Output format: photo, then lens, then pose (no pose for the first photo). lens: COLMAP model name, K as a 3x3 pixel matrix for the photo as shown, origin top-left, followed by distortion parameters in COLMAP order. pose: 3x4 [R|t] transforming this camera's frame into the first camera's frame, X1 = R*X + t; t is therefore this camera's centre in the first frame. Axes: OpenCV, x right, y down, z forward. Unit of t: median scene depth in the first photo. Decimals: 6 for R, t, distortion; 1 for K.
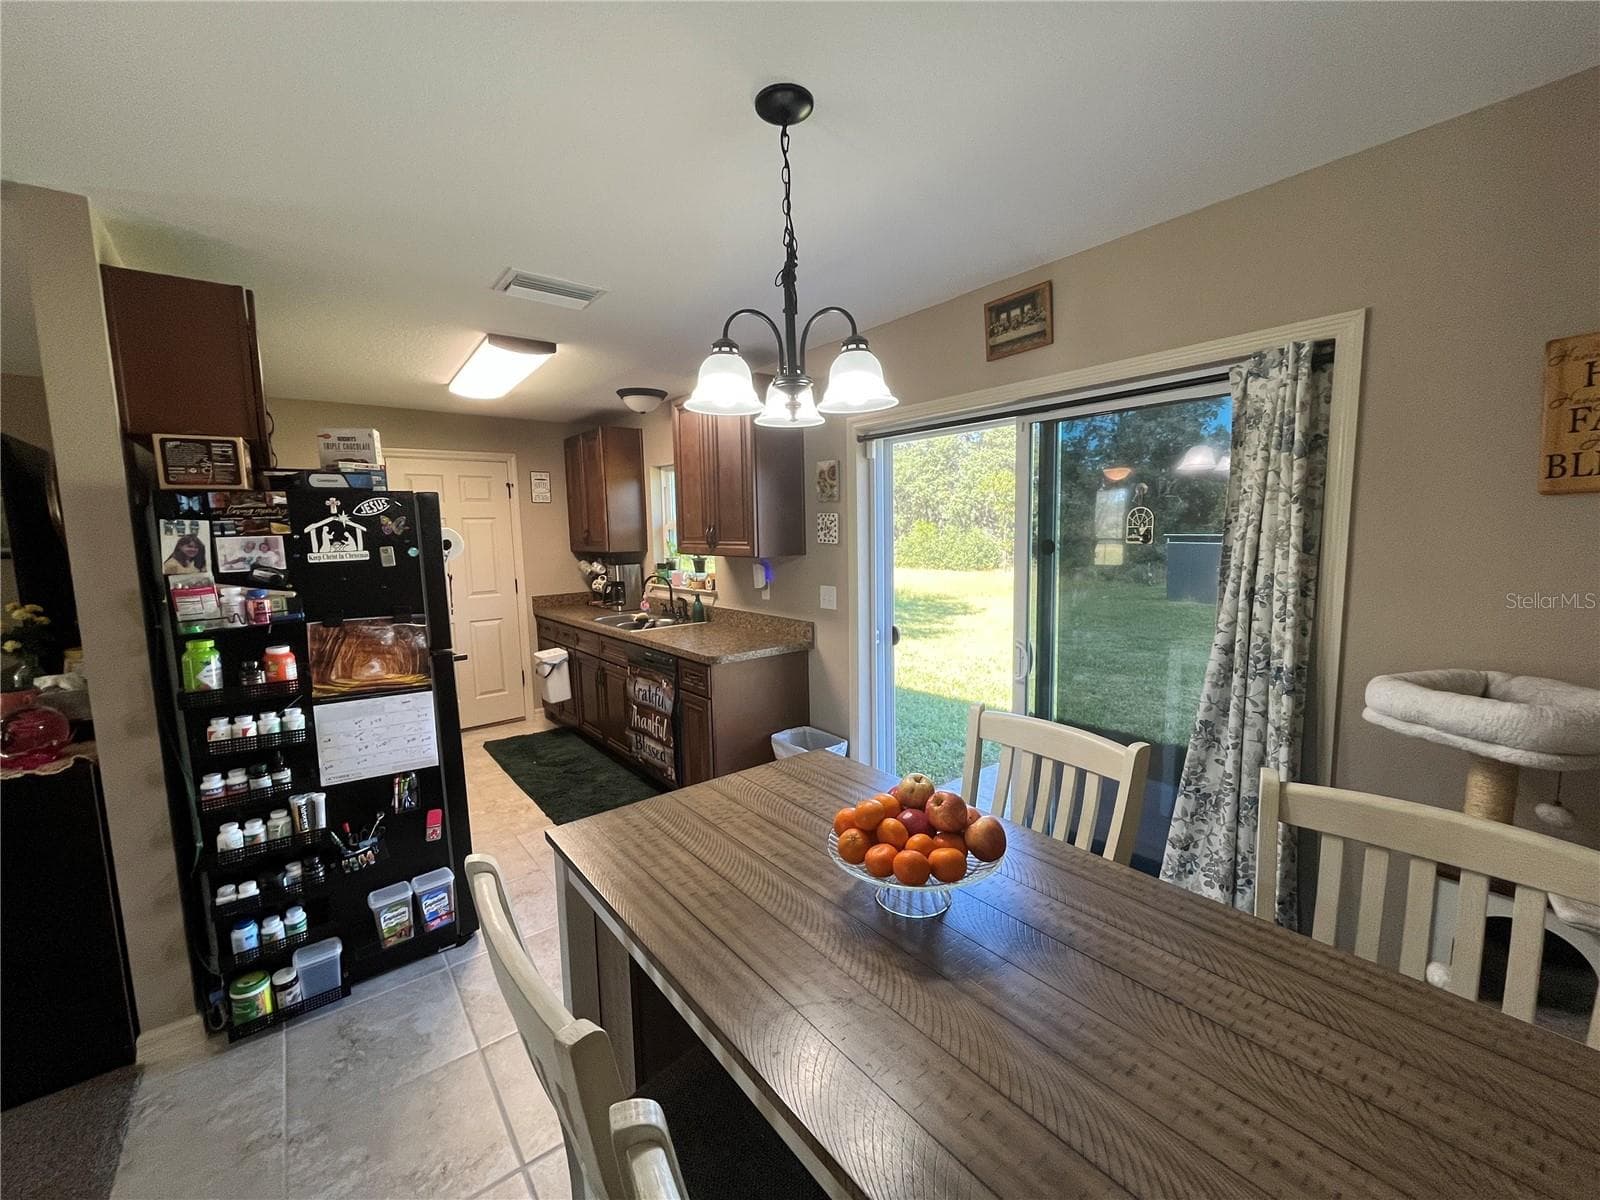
lens RADIAL K [[645.3, 0, 795.0], [0, 645.3, 601.3], [0, 0, 1]] dist [-0.002748, -0.000123]
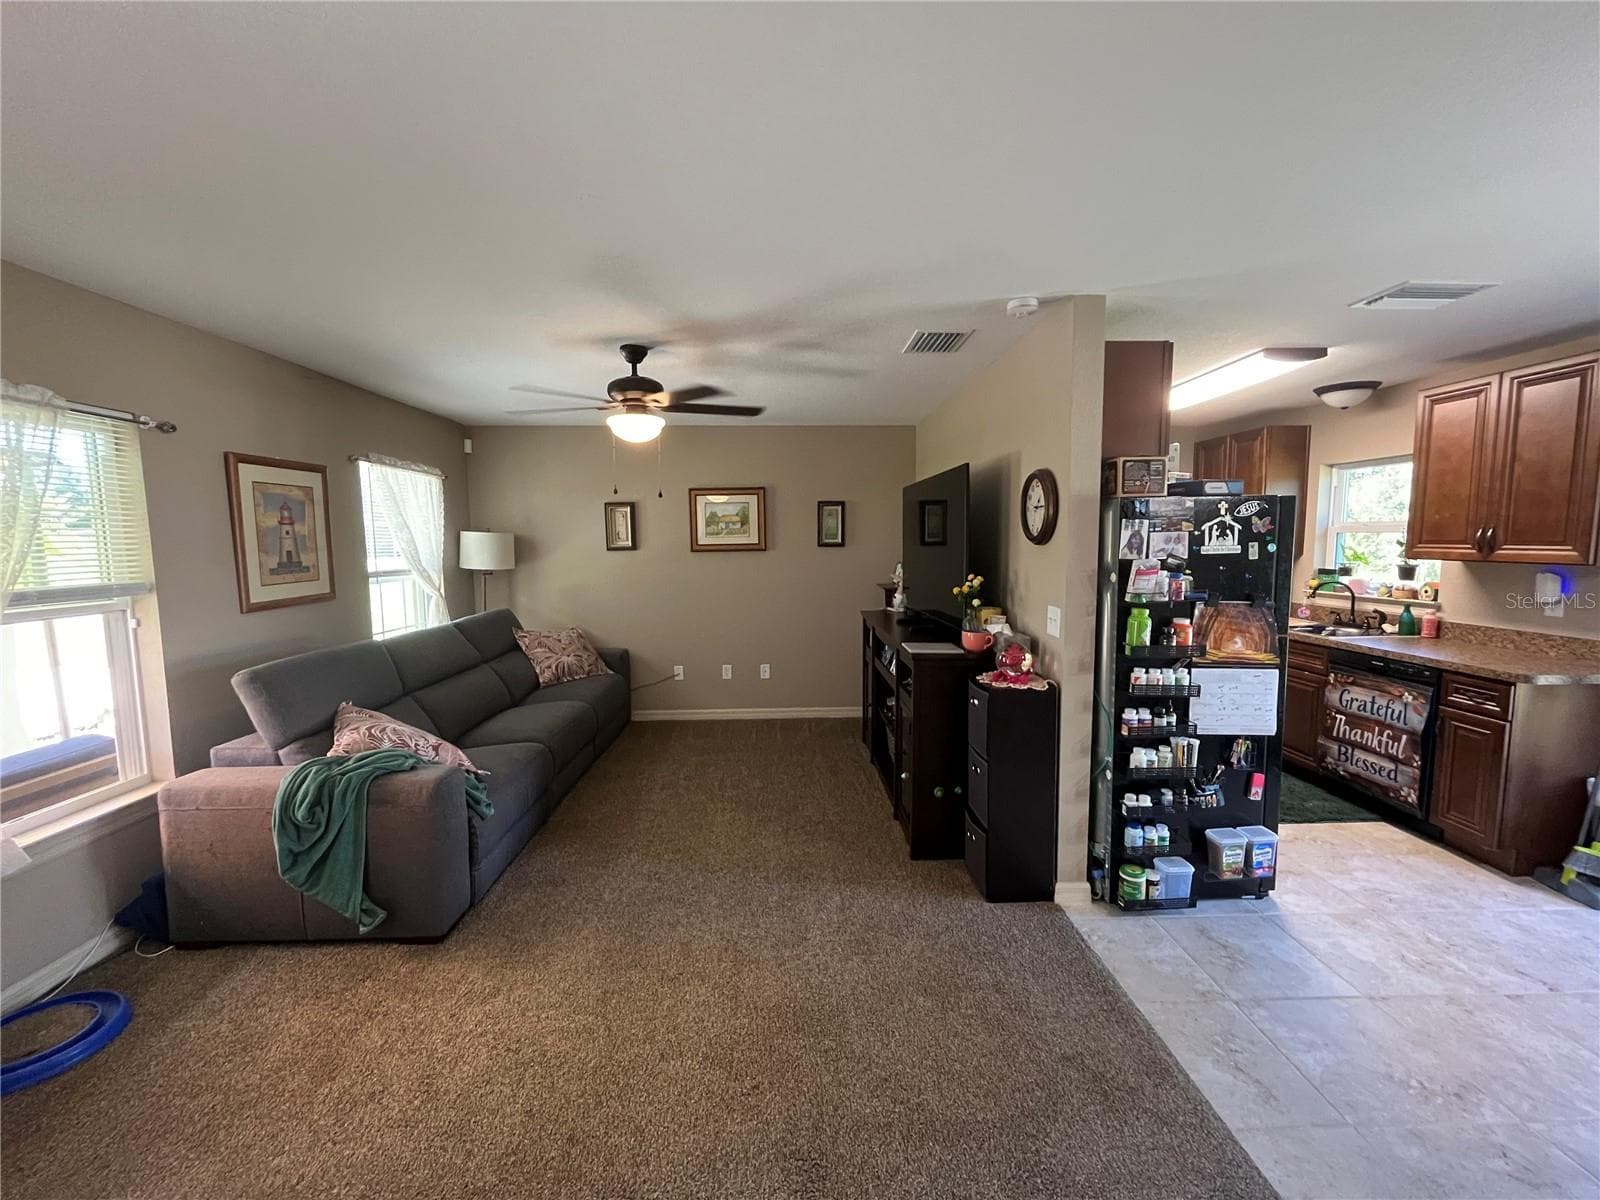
lens RADIAL K [[645.3, 0, 795.0], [0, 645.3, 601.3], [0, 0, 1]] dist [-0.002748, -0.000123]
pose [[0.802887, 0.072513, -0.591704, -0.625954], [-0.076077, 0.996922, 0.018942, 0.066416], [0.591257, 0.029807, 0.805932, -0.459270]]
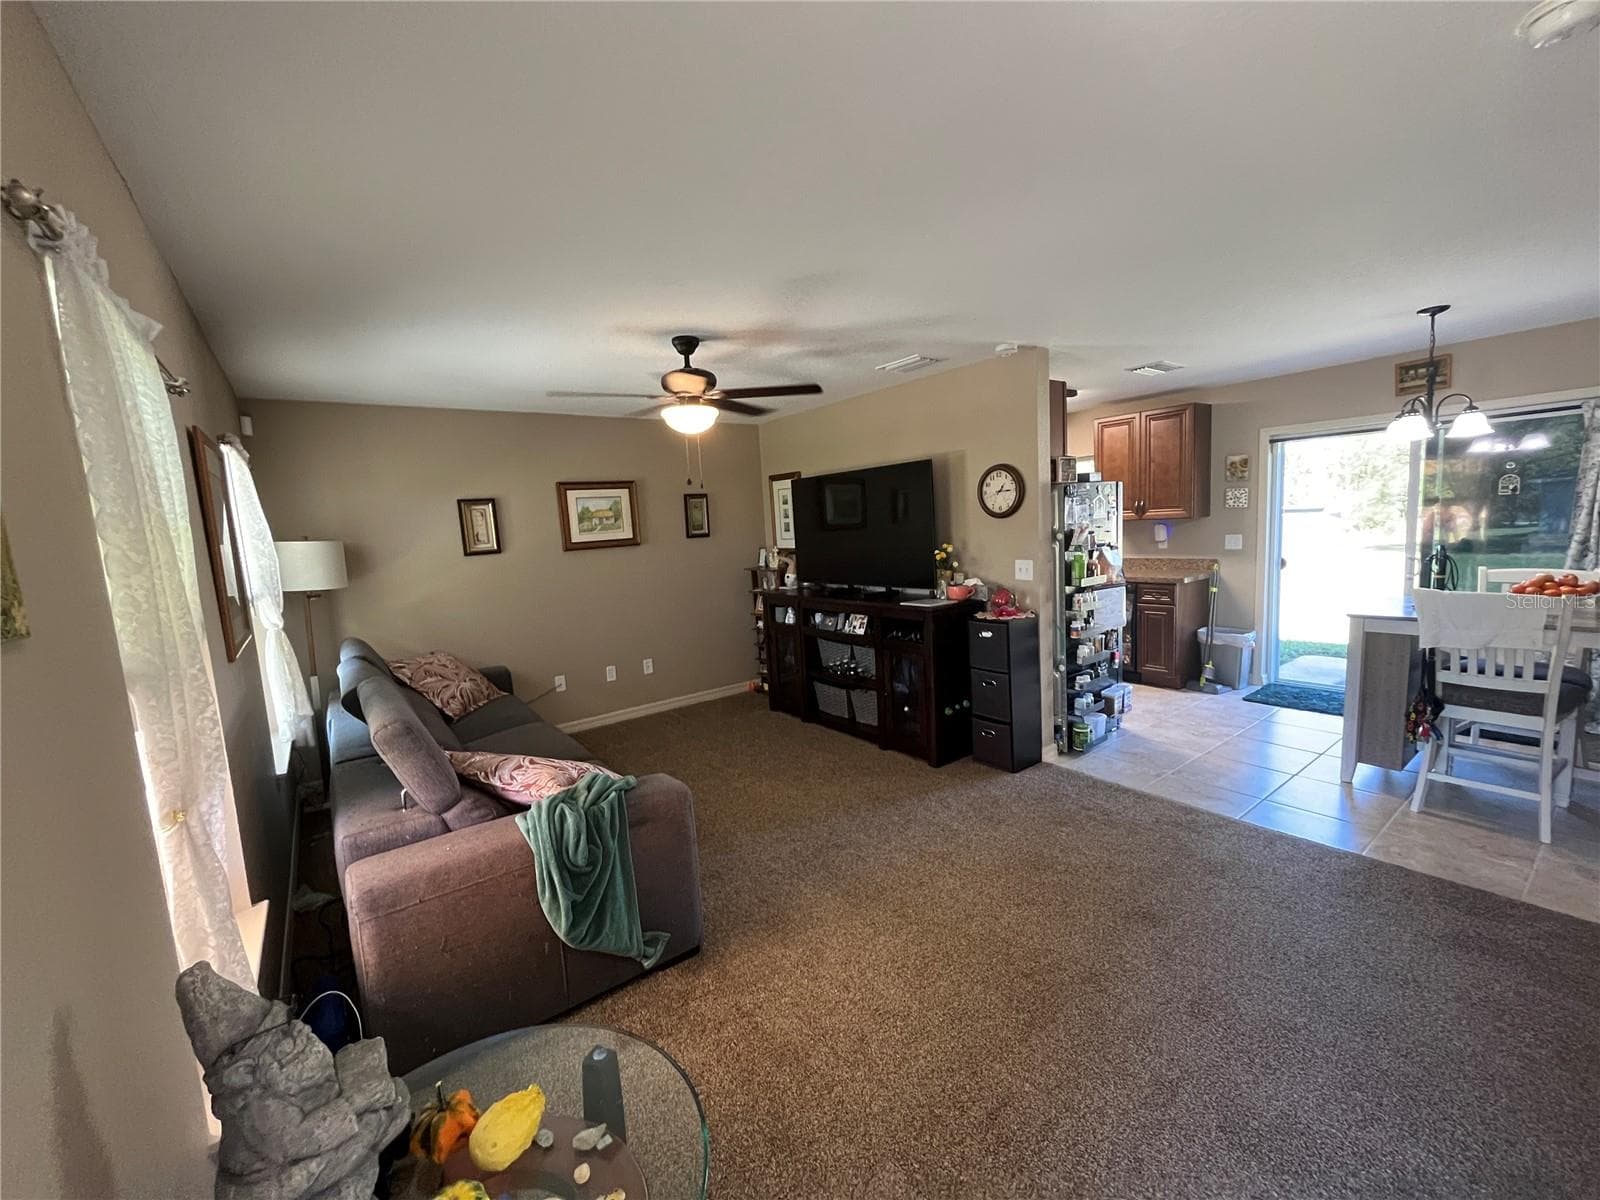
lens RADIAL K [[645.3, 0, 795.0], [0, 645.3, 601.3], [0, 0, 1]] dist [-0.002748, -0.000123]
pose [[0.998906, -0.033324, -0.032804, -1.577607], [0.033682, 0.999378, 0.010410, 0.139913], [0.032437, -0.011503, 0.999408, -0.994396]]
